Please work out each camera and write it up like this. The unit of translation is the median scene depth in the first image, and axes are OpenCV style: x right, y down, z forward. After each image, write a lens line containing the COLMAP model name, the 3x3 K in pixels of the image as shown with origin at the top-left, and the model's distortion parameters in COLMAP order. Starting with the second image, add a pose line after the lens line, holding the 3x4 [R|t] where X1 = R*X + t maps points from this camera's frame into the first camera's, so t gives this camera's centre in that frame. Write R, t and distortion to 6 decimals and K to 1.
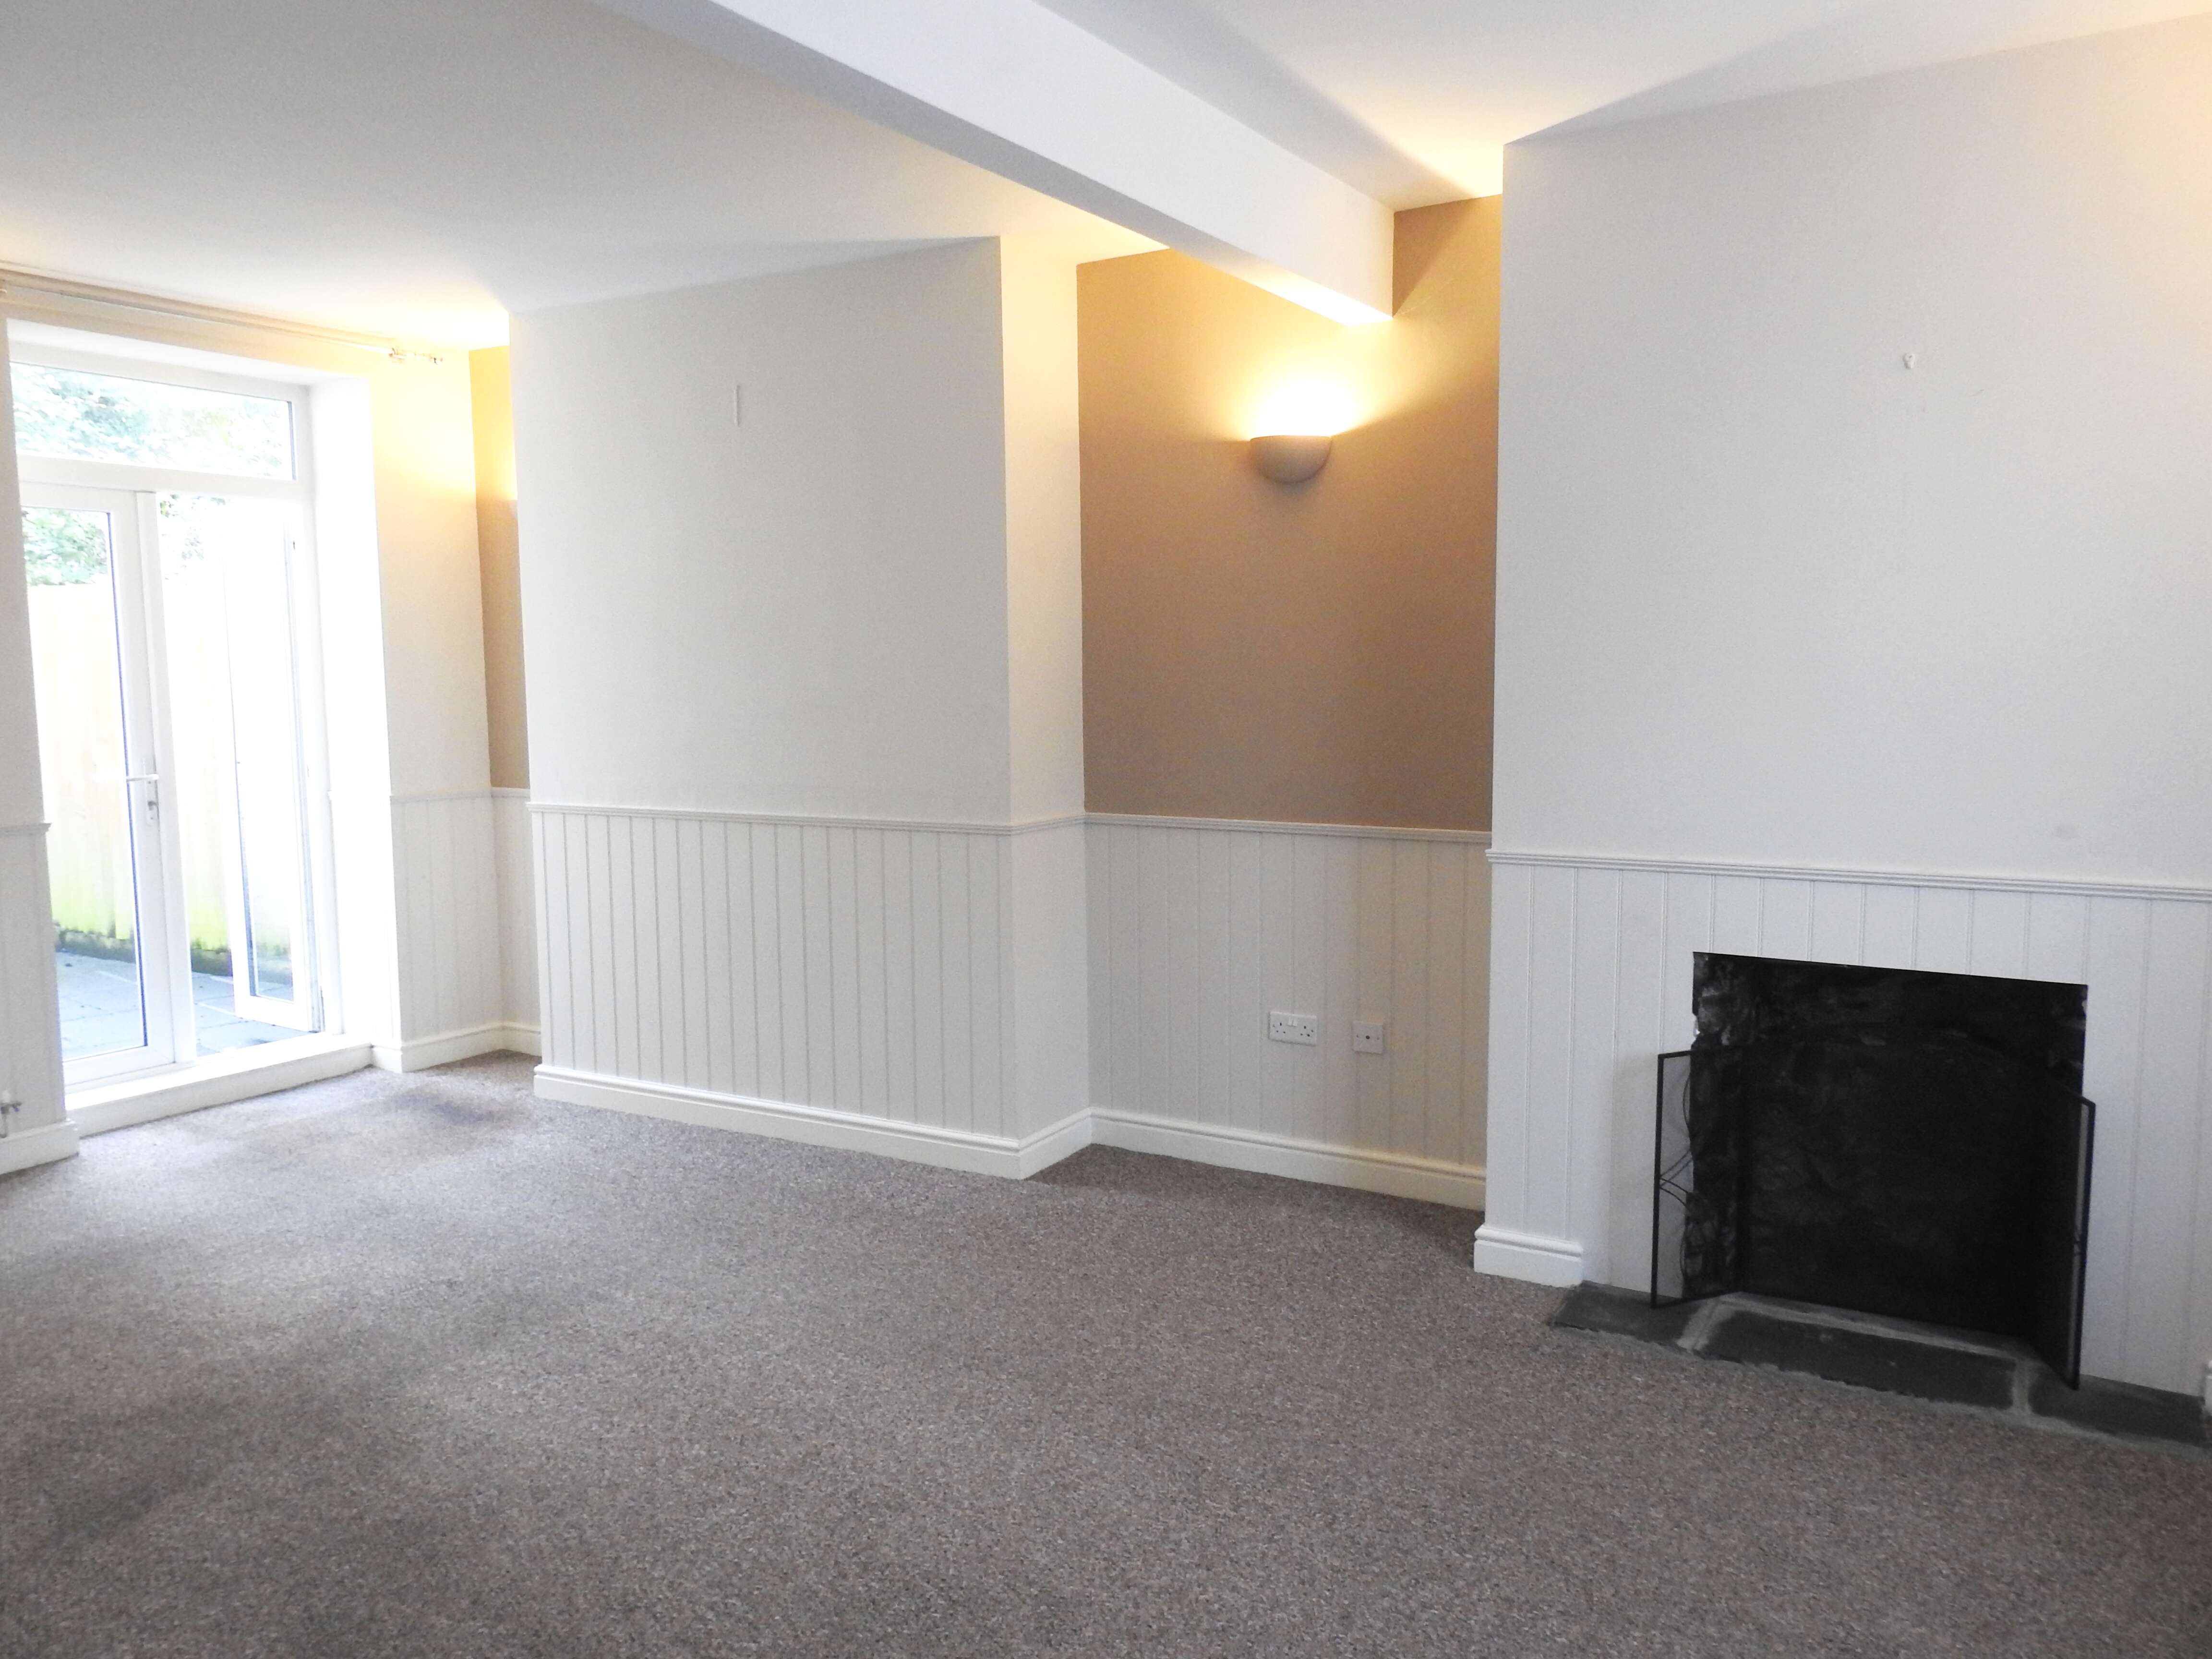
lens RADIAL K [[1585.3, 0, 1109.6], [0, 1585.3, 832.7], [0, 0, 1]] dist [-0.000231, 0.000889]
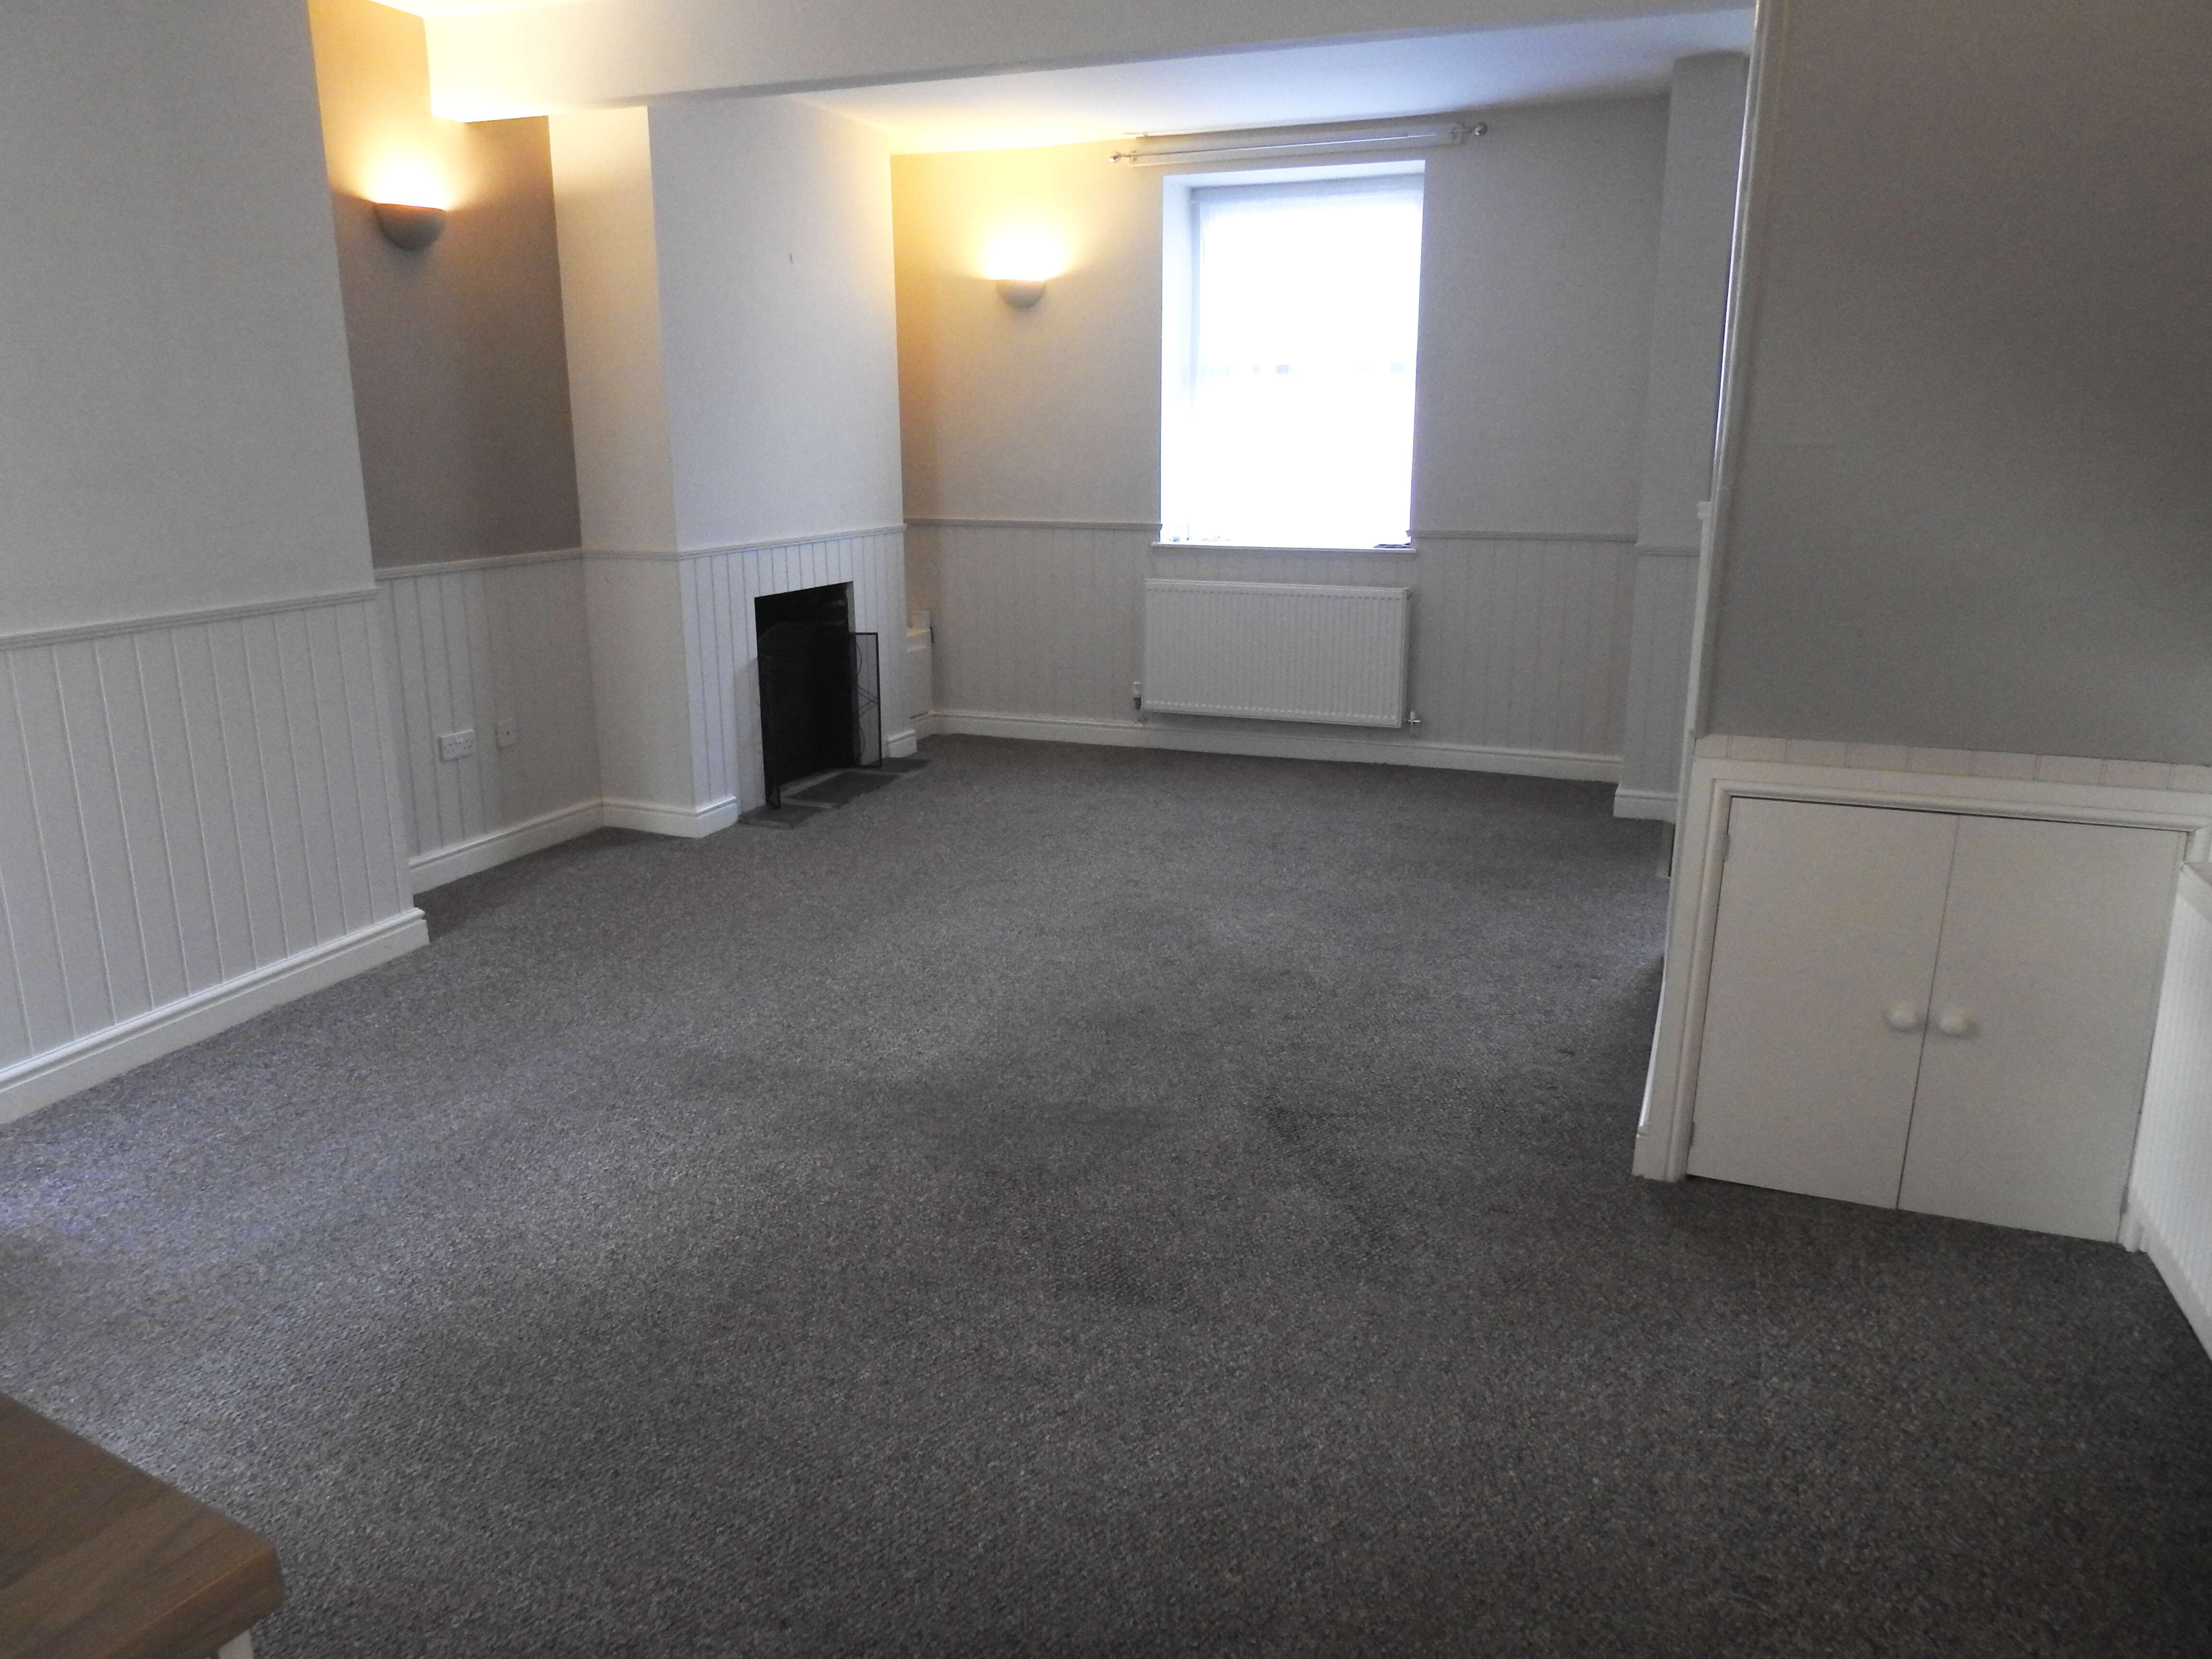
lens RADIAL K [[1585.3, 0, 1109.6], [0, 1585.3, 832.7], [0, 0, 1]] dist [-0.000231, 0.000889]
pose [[-0.192935, -0.231943, 0.953404, -1.292381], [0.098515, 0.962171, 0.254012, -0.071567], [-0.976254, 0.142932, -0.162786, 0.882046]]
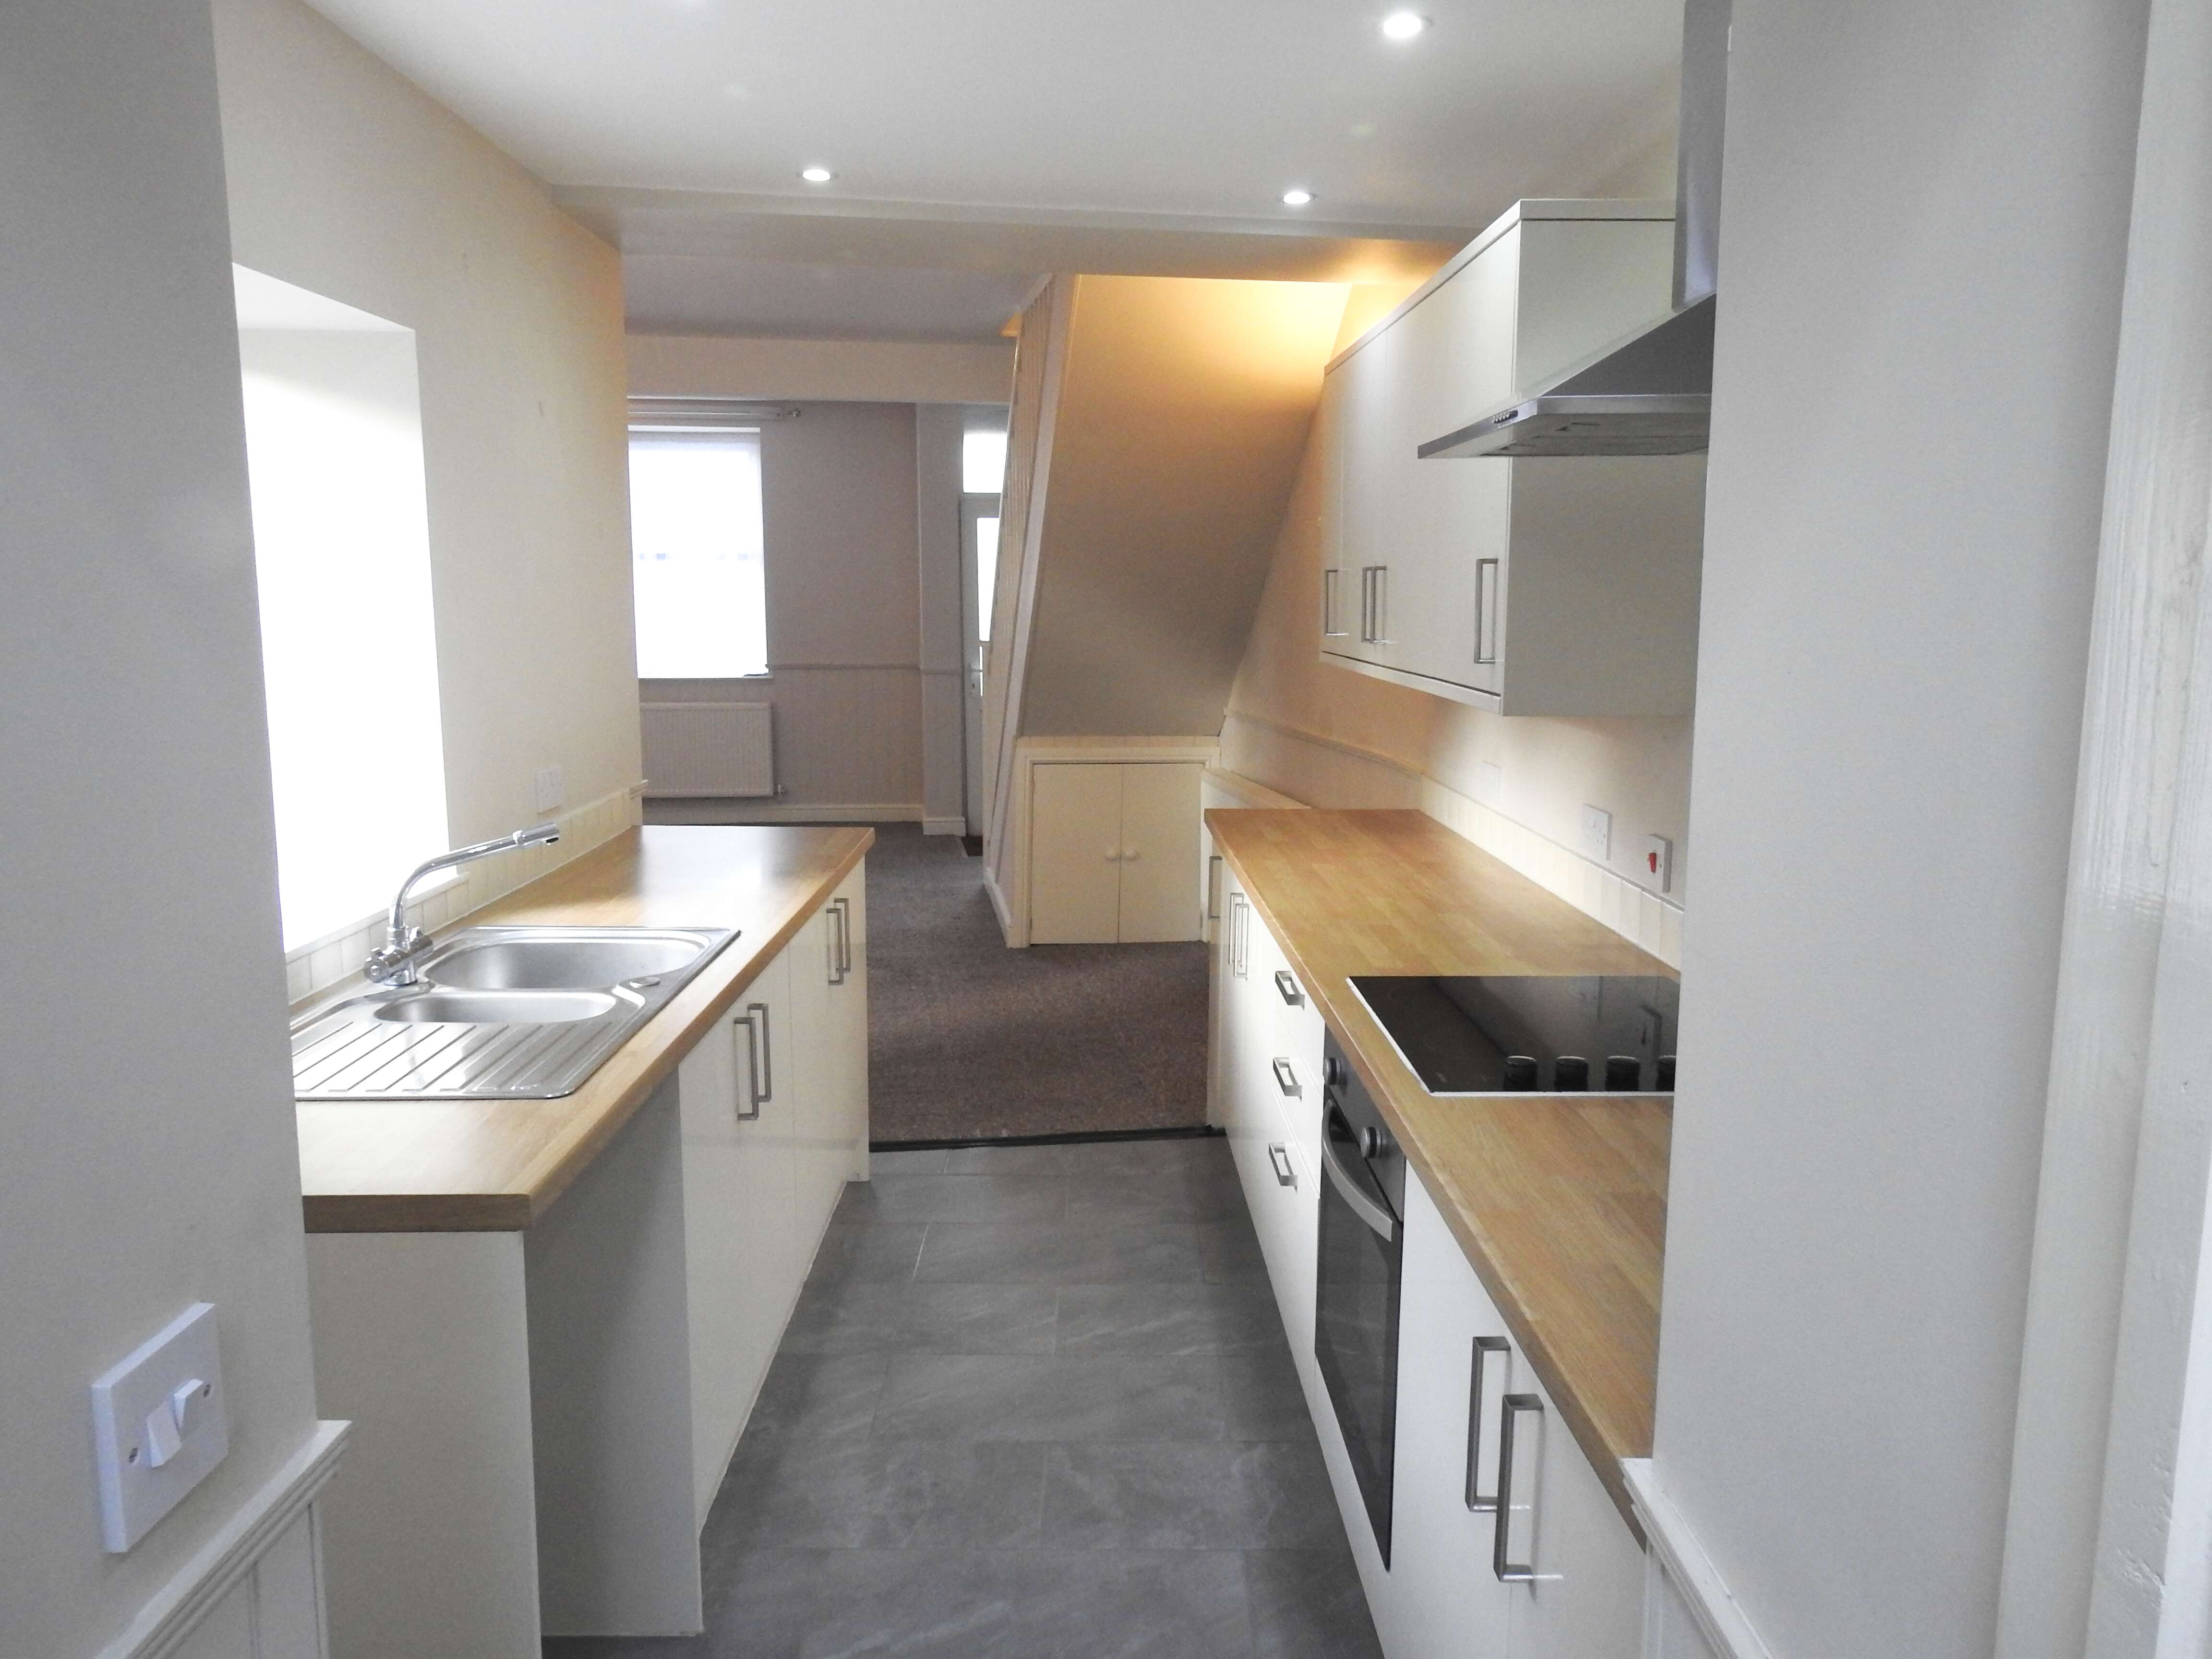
lens RADIAL K [[1585.3, 0, 1109.6], [0, 1585.3, 832.7], [0, 0, 1]] dist [-0.000231, 0.000889]
pose [[-0.651554, -0.107253, 0.750982, -1.996779], [0.078398, 0.975134, 0.207284, -0.144962], [-0.754540, 0.193932, -0.626944, 1.515290]]
